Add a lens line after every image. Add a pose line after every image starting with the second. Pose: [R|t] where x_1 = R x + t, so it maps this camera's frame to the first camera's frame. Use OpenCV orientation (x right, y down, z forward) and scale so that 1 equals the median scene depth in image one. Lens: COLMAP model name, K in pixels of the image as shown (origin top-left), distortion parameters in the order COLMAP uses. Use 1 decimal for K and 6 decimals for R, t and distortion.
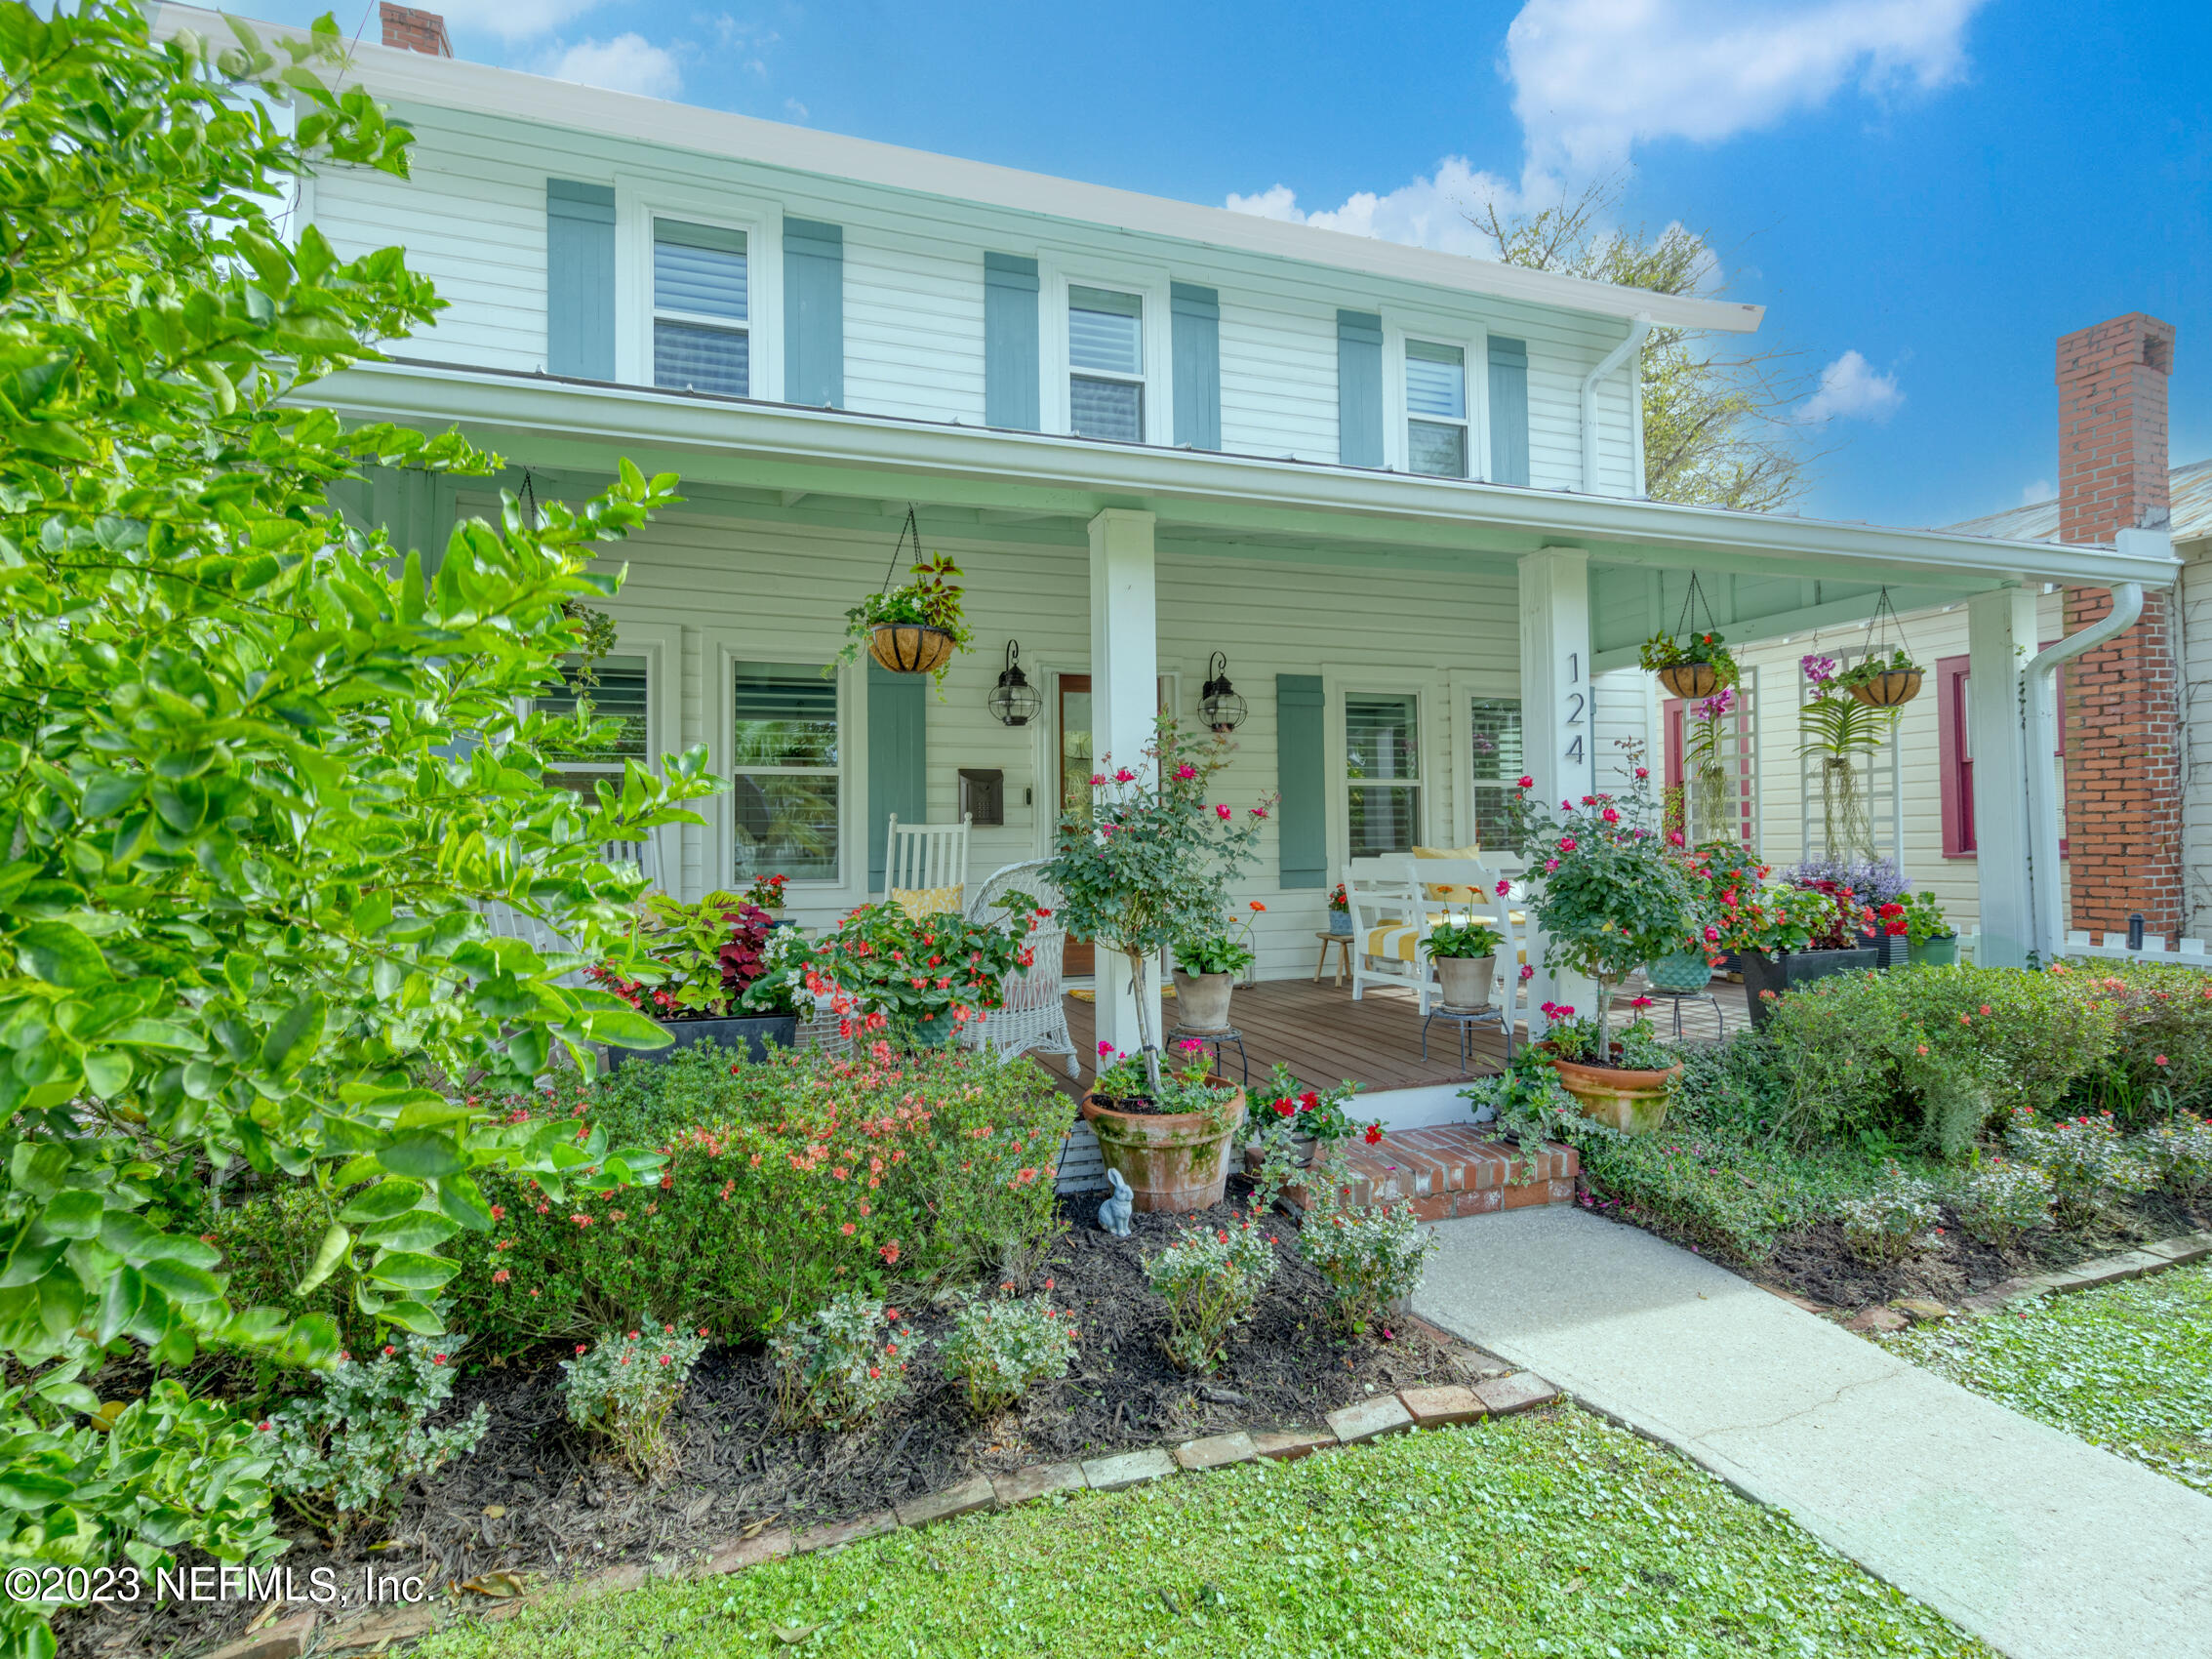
lens RADIAL K [[1133.5, 0, 1120.2], [0, 1133.5, 823.3], [0, 0, 1]] dist [-0.002758, 0.001333]
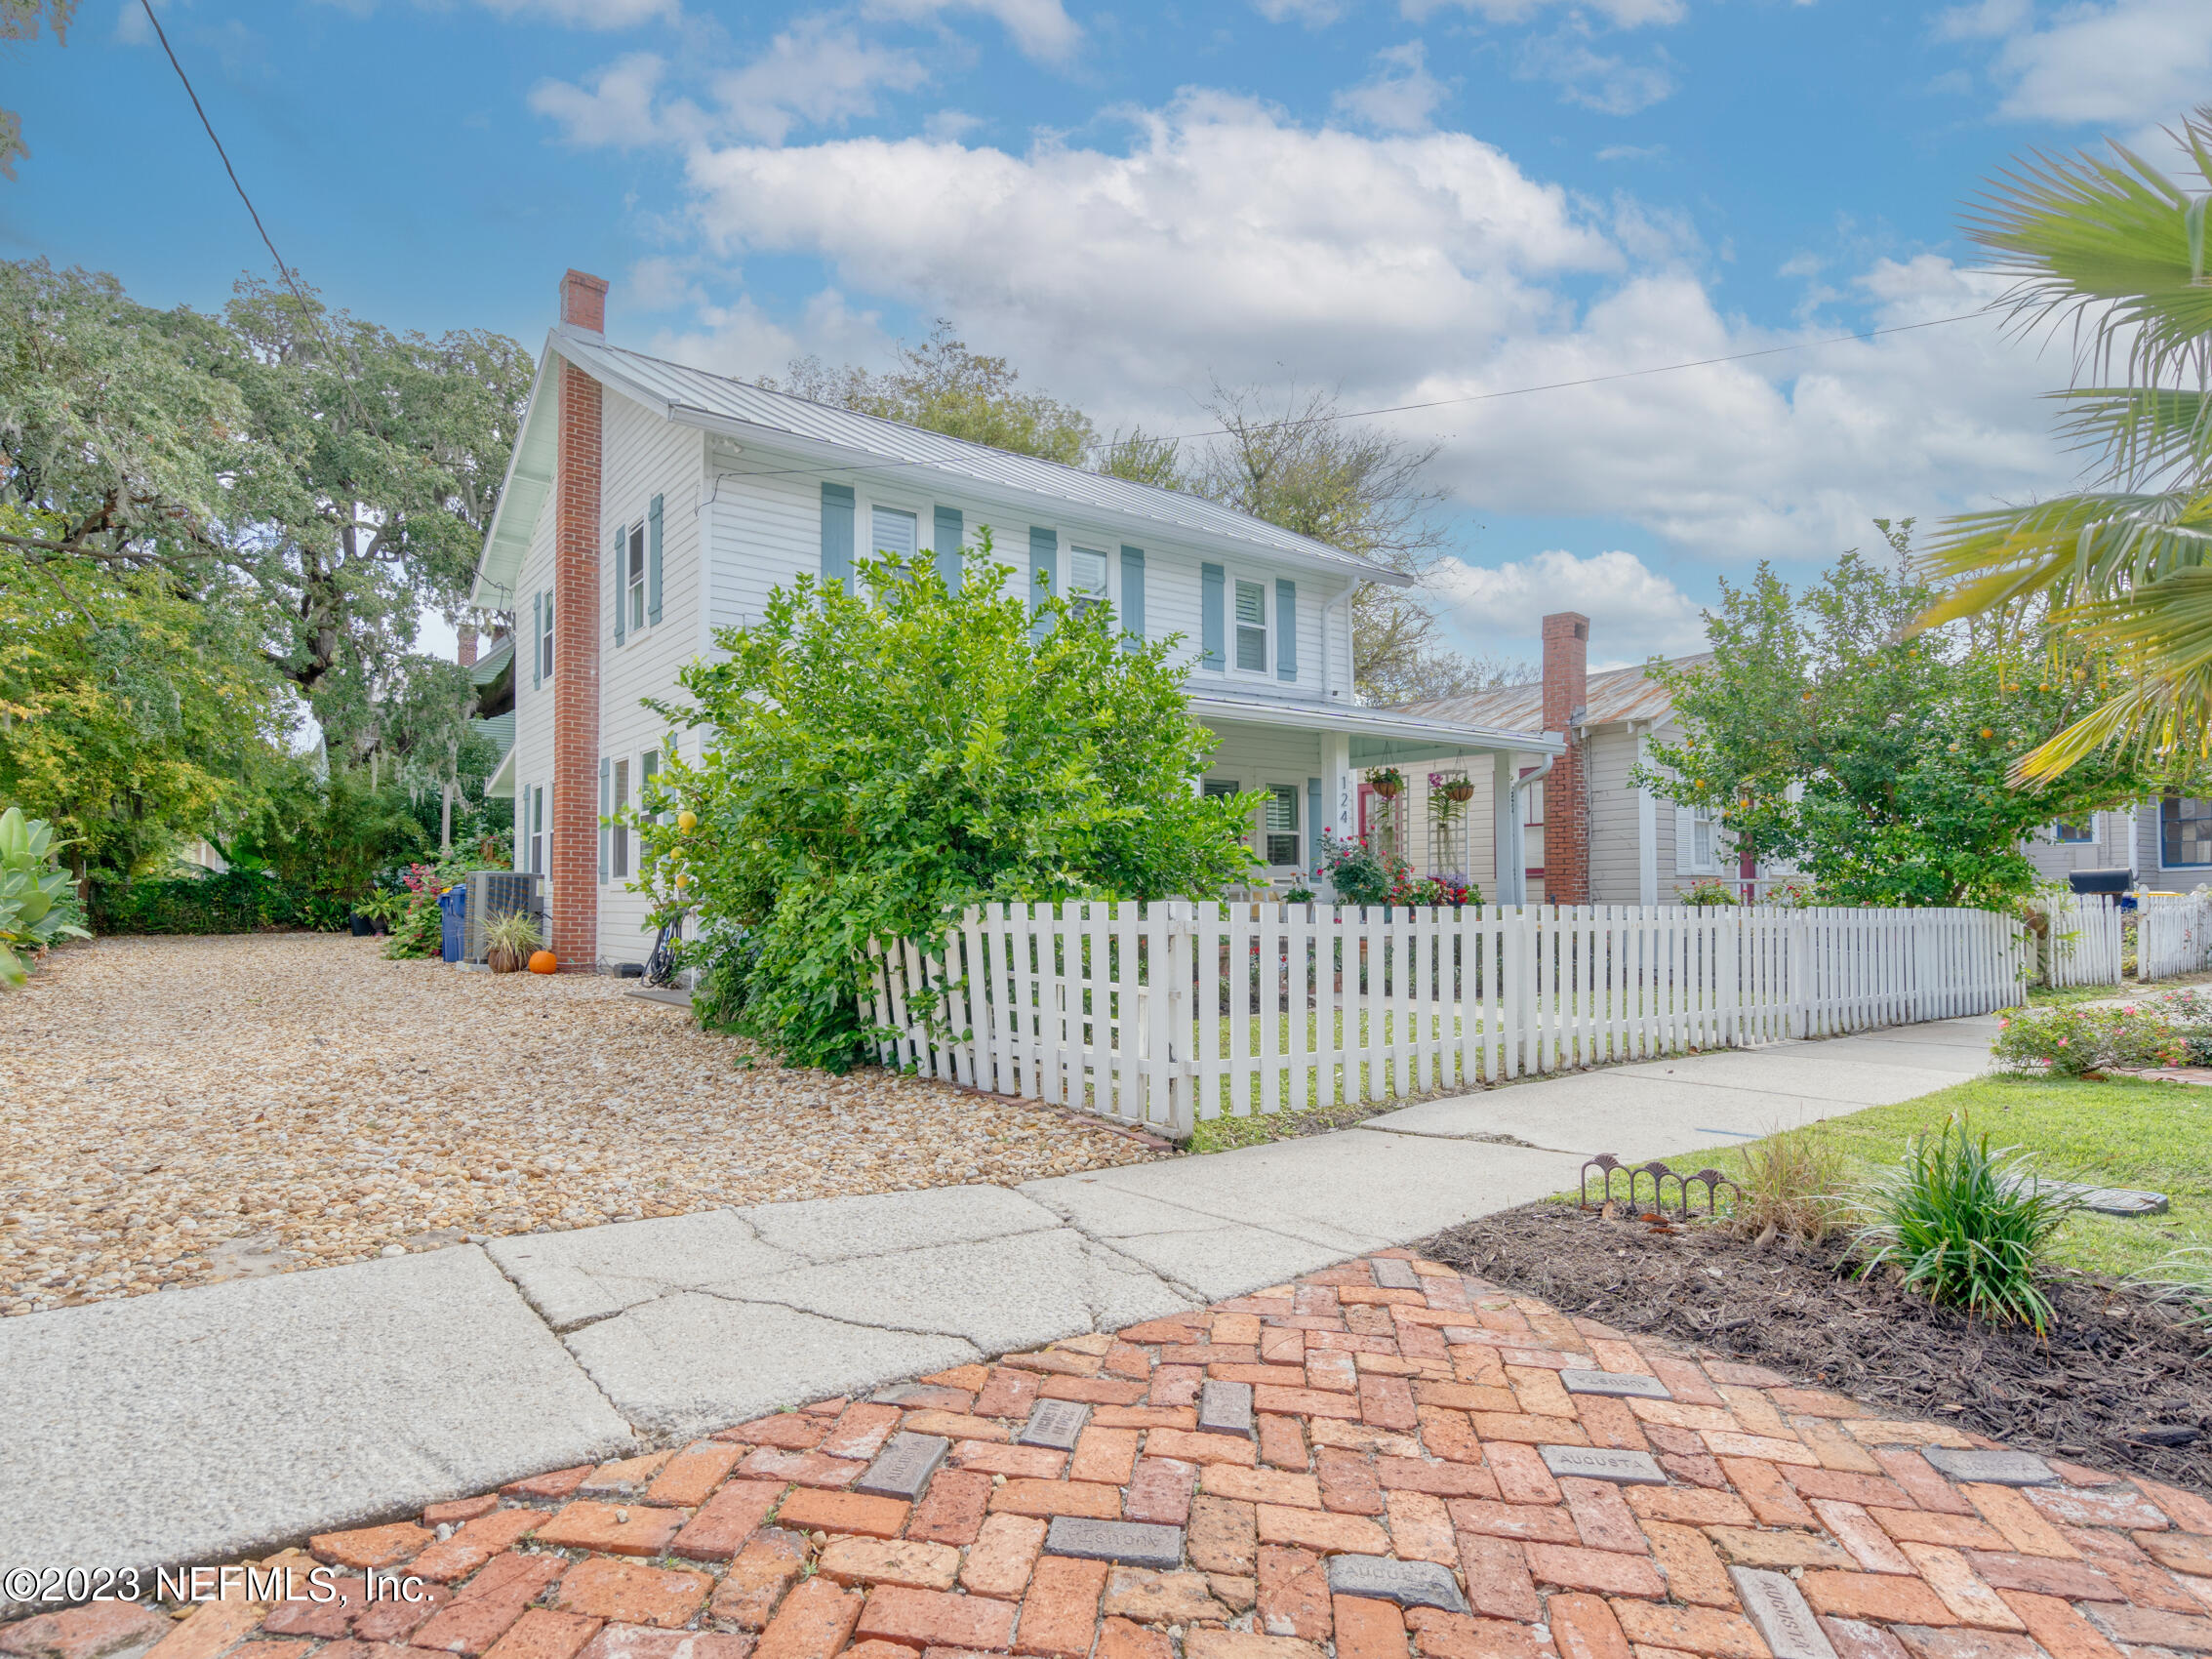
lens RADIAL K [[1149.3, 0, 1114.5], [0, 1149.3, 810.2], [0, 0, 1]] dist [-0.000859, 0.001286]
pose [[0.962381, 0.037129, 0.269155, -0.530245], [-0.024814, 0.998490, -0.049013, 0.038018], [-0.270568, 0.040490, 0.961849, -0.891168]]
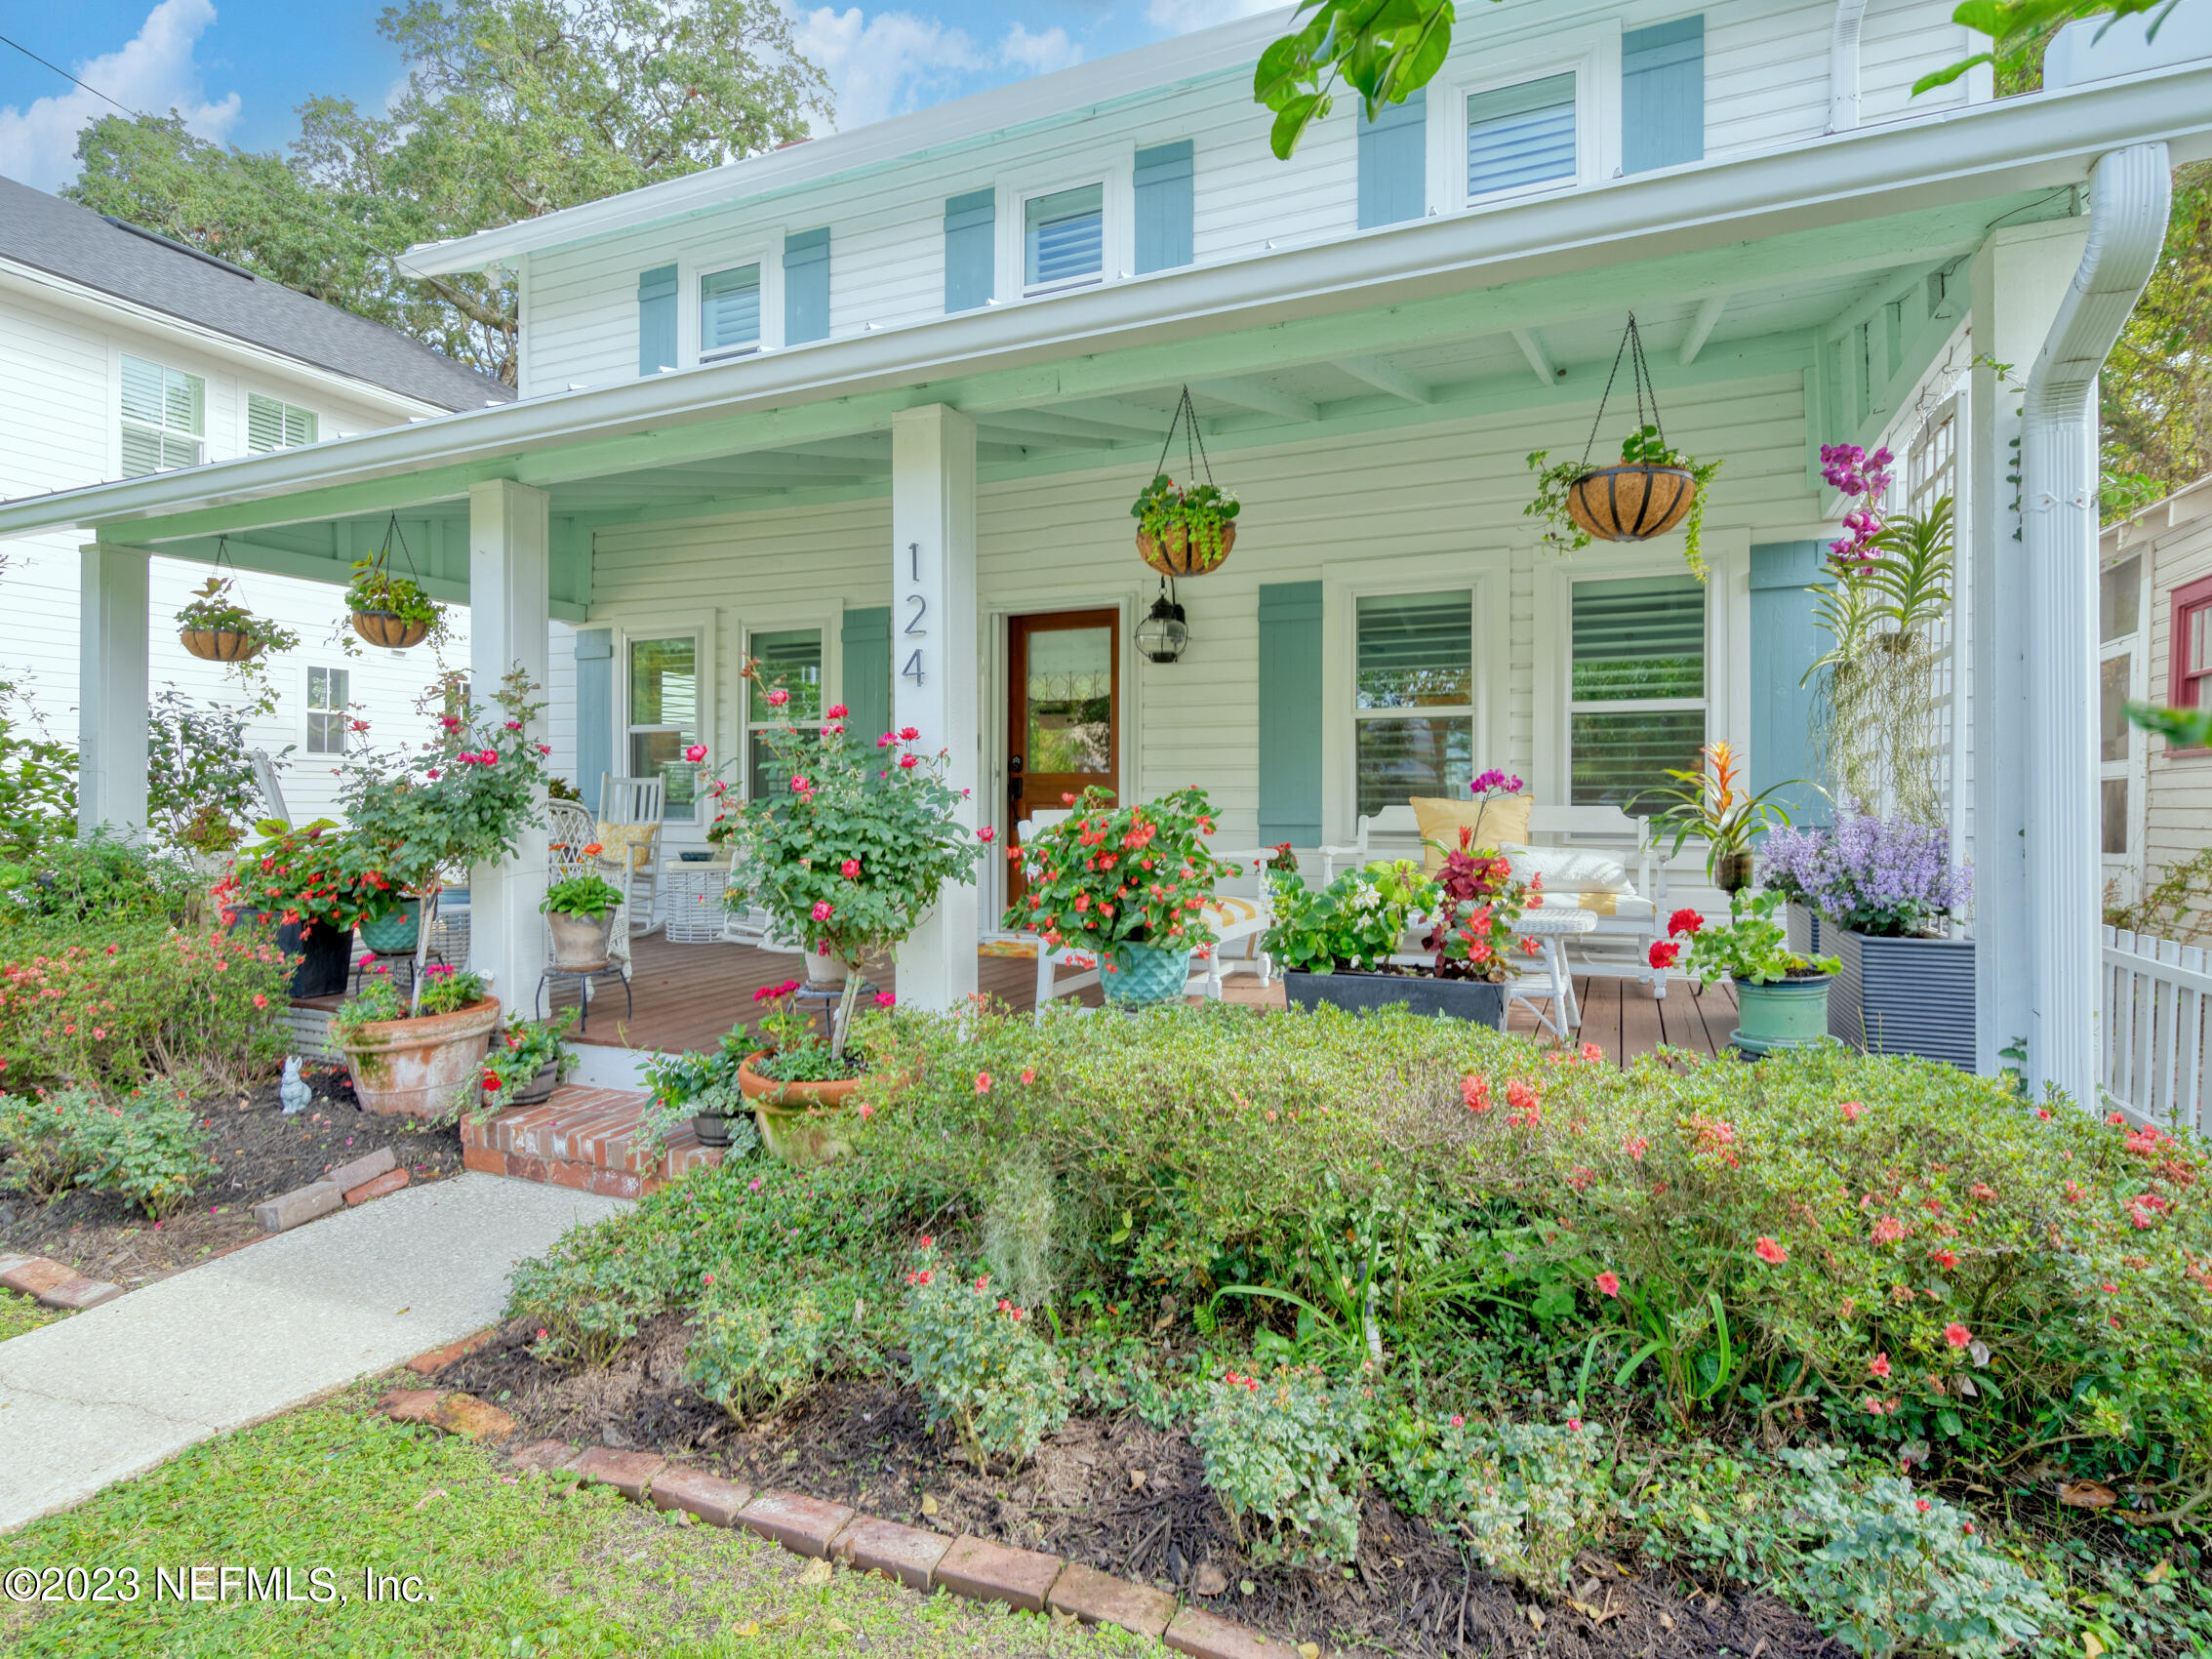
lens RADIAL K [[1133.5, 0, 1120.2], [0, 1133.5, 823.3], [0, 0, 1]] dist [-0.002758, 0.001333]
pose [[0.733052, 0.027573, -0.679614, 0.761594], [0.003664, 0.999003, 0.044483, 0.005294], [0.680163, -0.035098, 0.732220, 0.383901]]
